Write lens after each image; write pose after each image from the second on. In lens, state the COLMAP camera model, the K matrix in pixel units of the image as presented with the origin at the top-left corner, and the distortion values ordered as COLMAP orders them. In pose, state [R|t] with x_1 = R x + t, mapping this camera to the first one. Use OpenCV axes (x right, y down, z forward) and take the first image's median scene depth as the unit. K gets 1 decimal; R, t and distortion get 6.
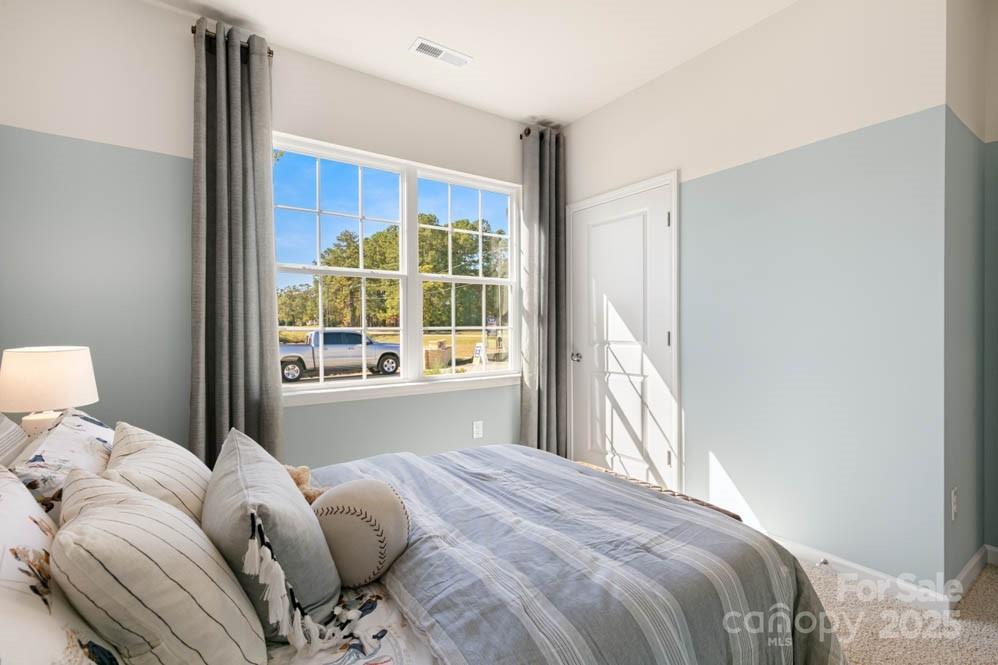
lens RADIAL K [[455.7, 0, 500.4], [0, 455.7, 335.9], [0, 0, 1]] dist [0.000077, -0.000143]
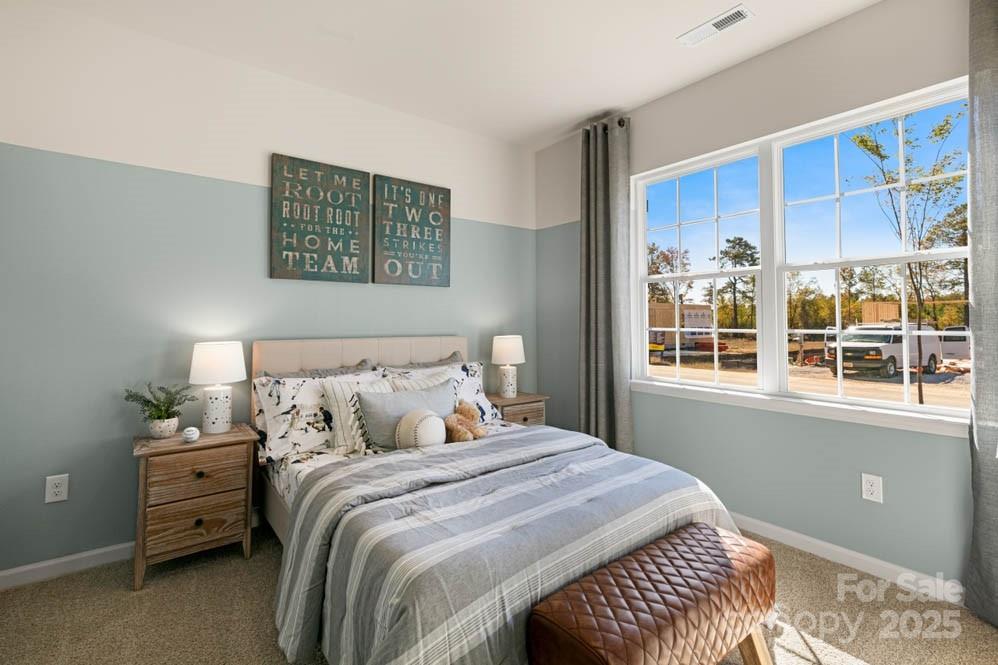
lens RADIAL K [[458.3, 0, 498.7], [0, 458.3, 309.3], [0, 0, 1]] dist [-0.000204, -0.000067]
pose [[0.062721, -0.021673, -0.997796, 0.844238], [-0.026533, 0.999375, -0.023375, -0.031870], [0.997678, 0.027941, 0.062107, 0.611282]]
